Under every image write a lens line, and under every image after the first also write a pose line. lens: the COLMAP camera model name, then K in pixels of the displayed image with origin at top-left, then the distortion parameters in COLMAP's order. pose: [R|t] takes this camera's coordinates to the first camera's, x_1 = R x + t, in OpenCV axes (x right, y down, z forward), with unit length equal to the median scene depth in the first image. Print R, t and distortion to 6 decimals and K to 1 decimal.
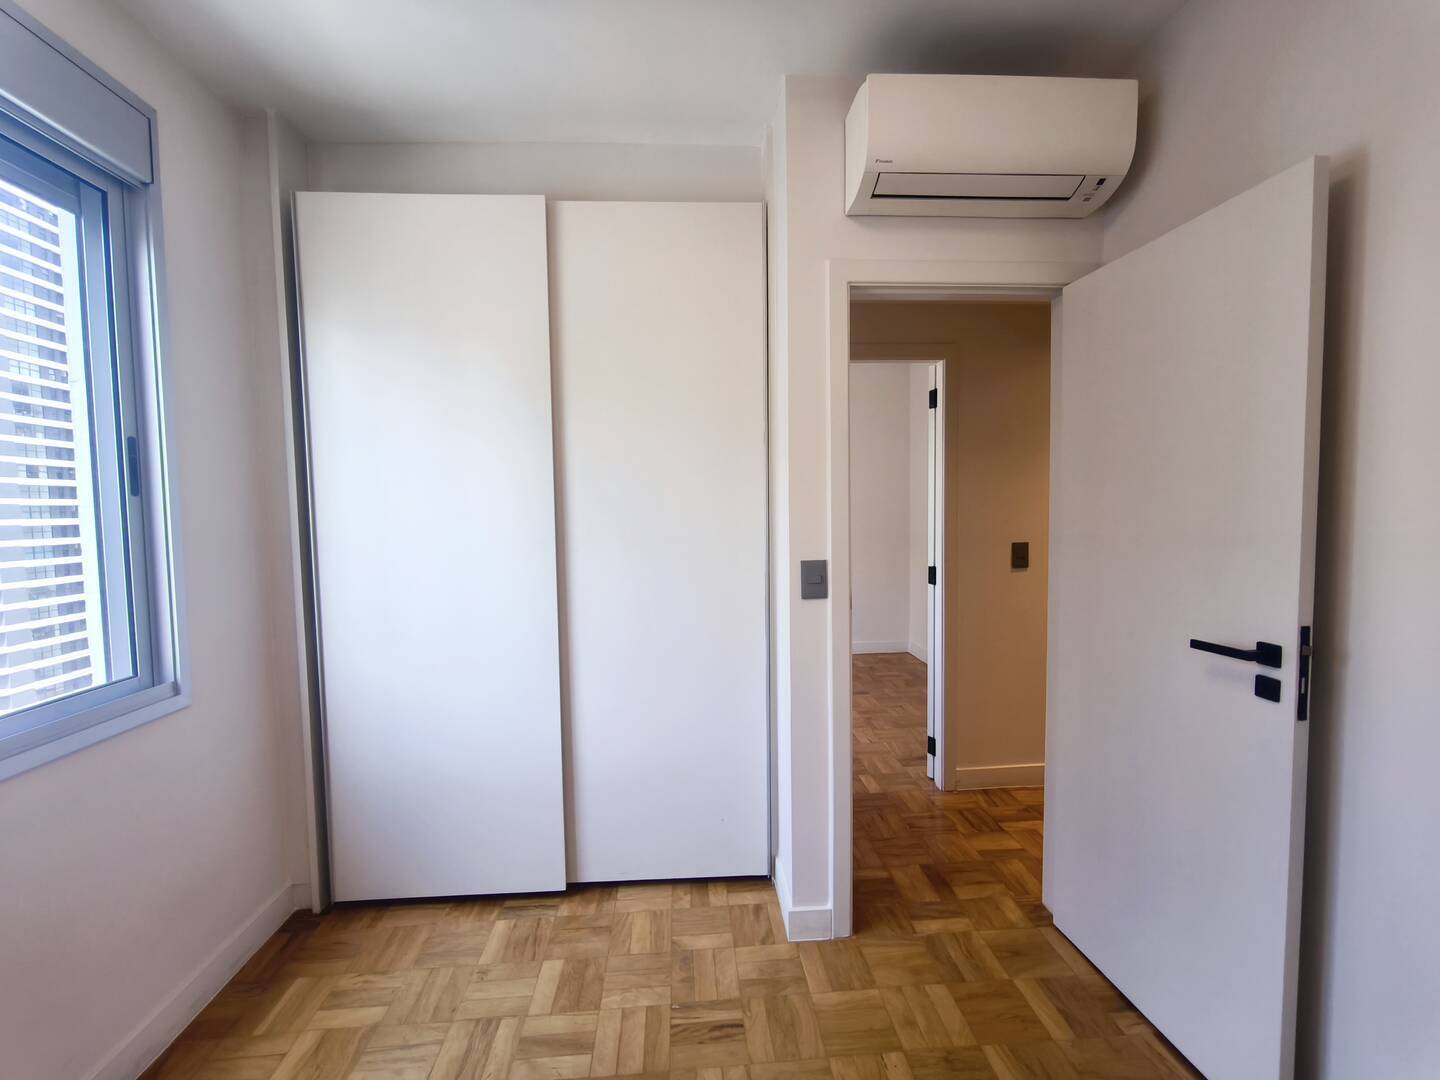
lens RADIAL K [[599.2, 0, 720.0], [0, 599.2, 540.0], [0, 0, 1]] dist [0.001711, 0.000845]
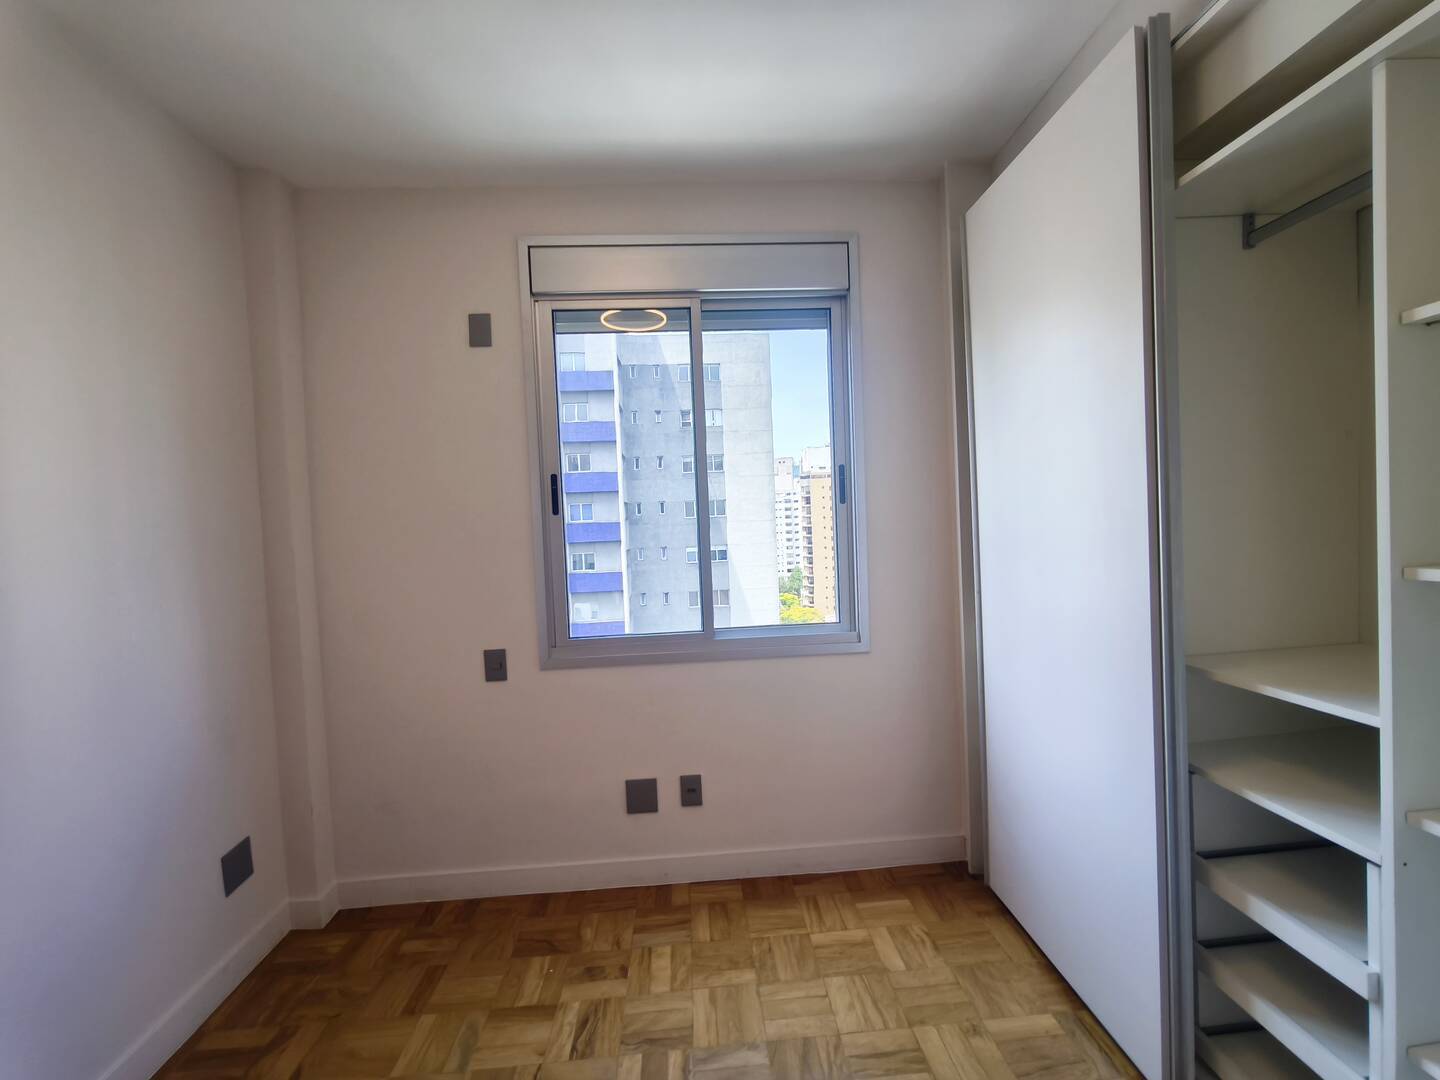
lens RADIAL K [[599.2, 0, 720.0], [0, 599.2, 540.0], [0, 0, 1]] dist [0.001711, 0.000845]
pose [[-0.007413, 0.051985, -0.998620, 0.514949], [-0.016968, 0.998497, 0.052105, -0.052833], [0.999829, 0.017331, -0.006519, 0.682440]]
